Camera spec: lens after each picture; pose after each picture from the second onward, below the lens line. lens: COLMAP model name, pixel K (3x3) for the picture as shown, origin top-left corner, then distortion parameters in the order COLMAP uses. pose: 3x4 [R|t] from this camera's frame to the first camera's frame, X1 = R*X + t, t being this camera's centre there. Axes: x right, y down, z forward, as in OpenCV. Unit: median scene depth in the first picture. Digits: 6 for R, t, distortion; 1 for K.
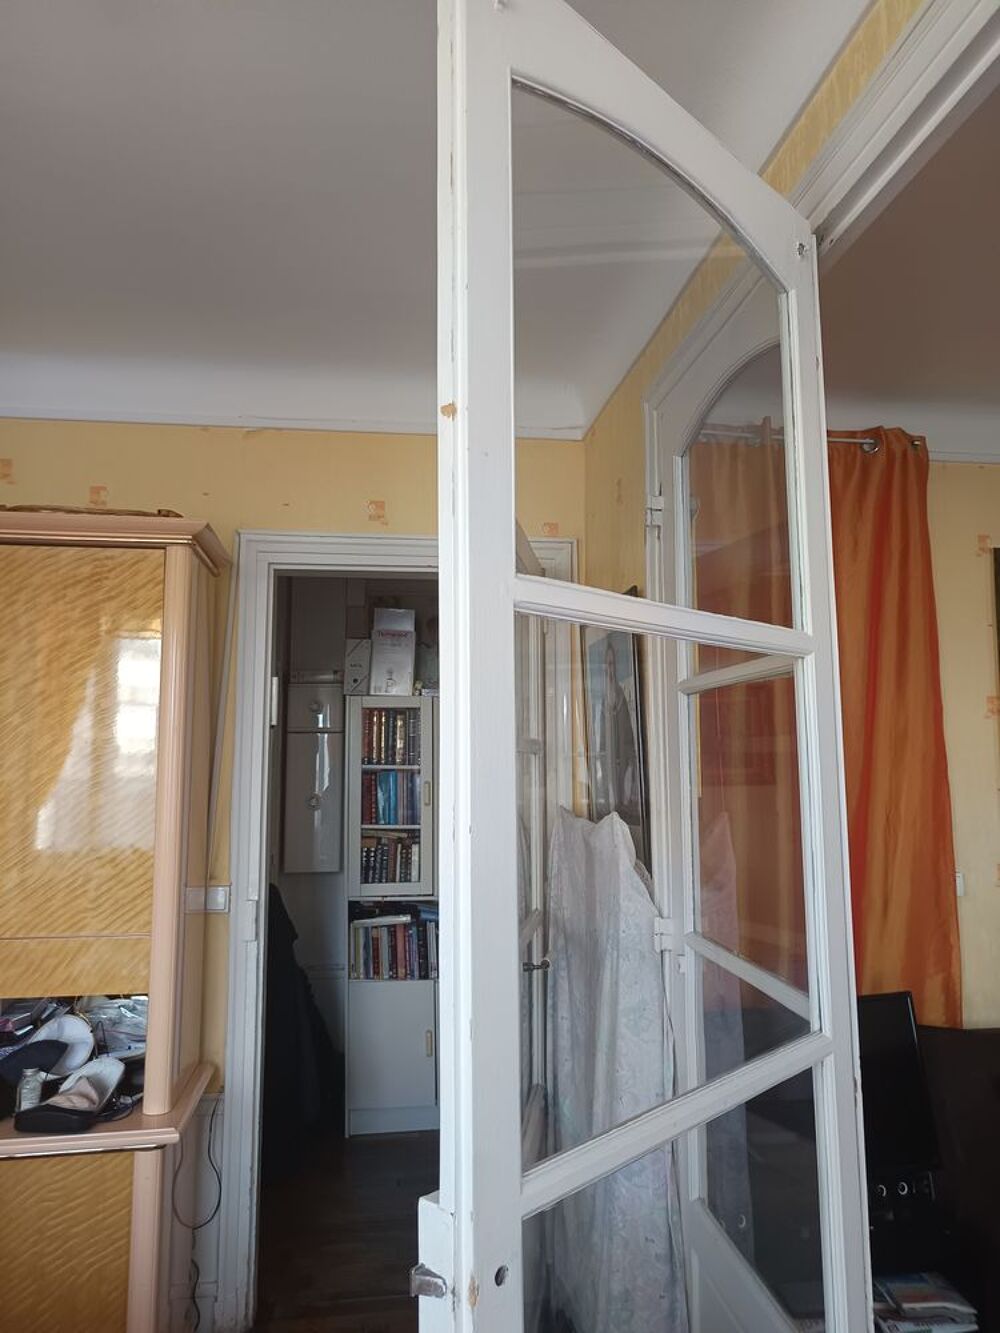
lens RADIAL K [[935.6, 0, 500.0], [0, 935.6, 666.5], [0, 0, 1]] dist [0.004082, 0.002918]
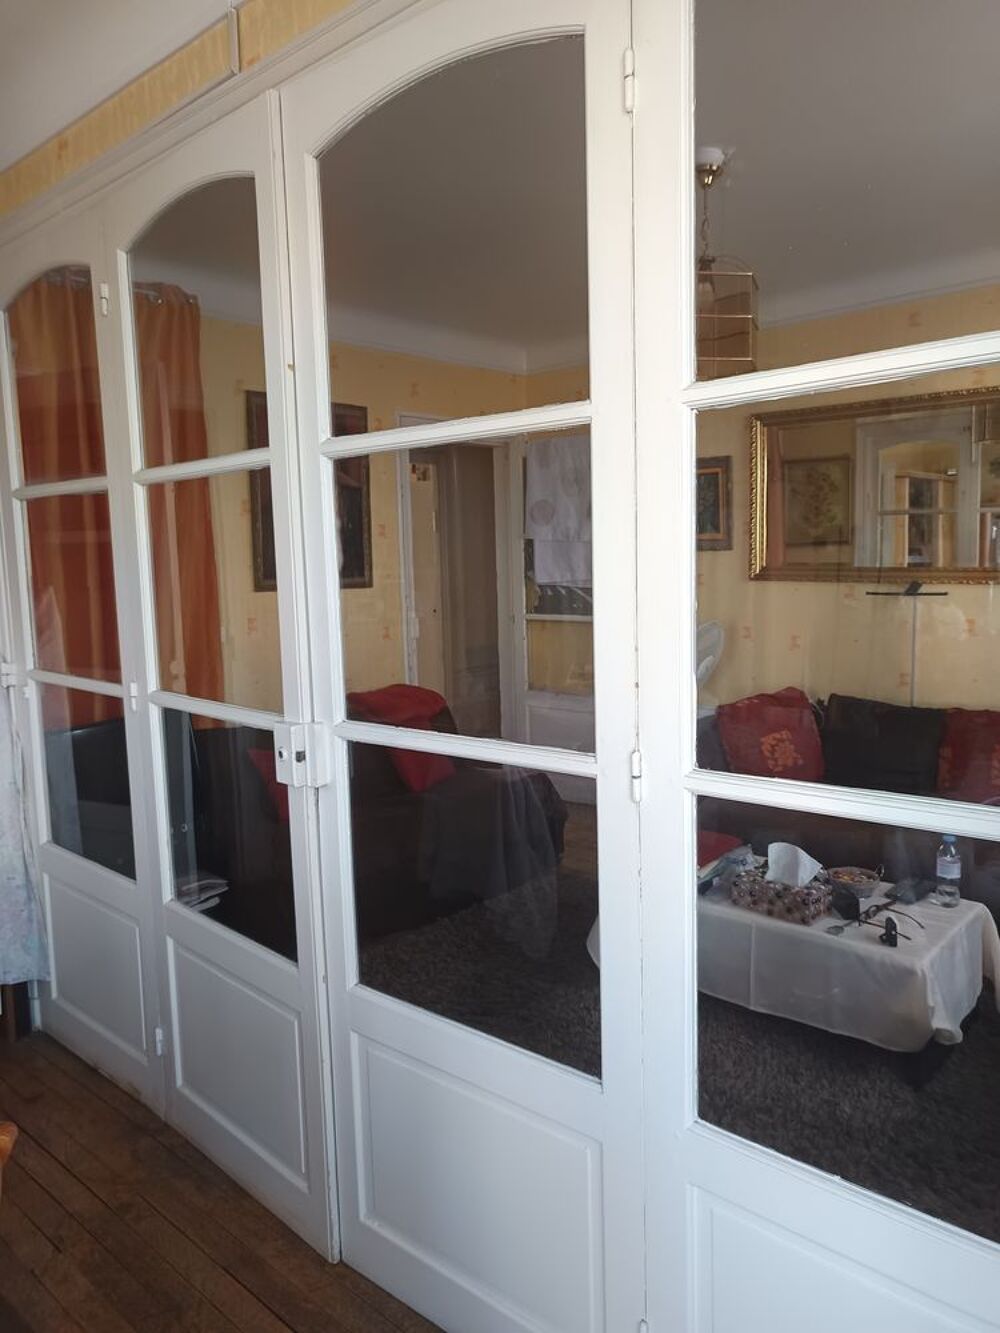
lens RADIAL K [[935.6, 0, 500.0], [0, 935.6, 666.5], [0, 0, 1]] dist [0.004082, 0.002918]
pose [[0.762425, -0.092812, 0.640386, -0.153264], [-0.044119, 0.979901, 0.194545, -0.026891], [-0.645570, -0.176579, 0.743006, -0.484563]]
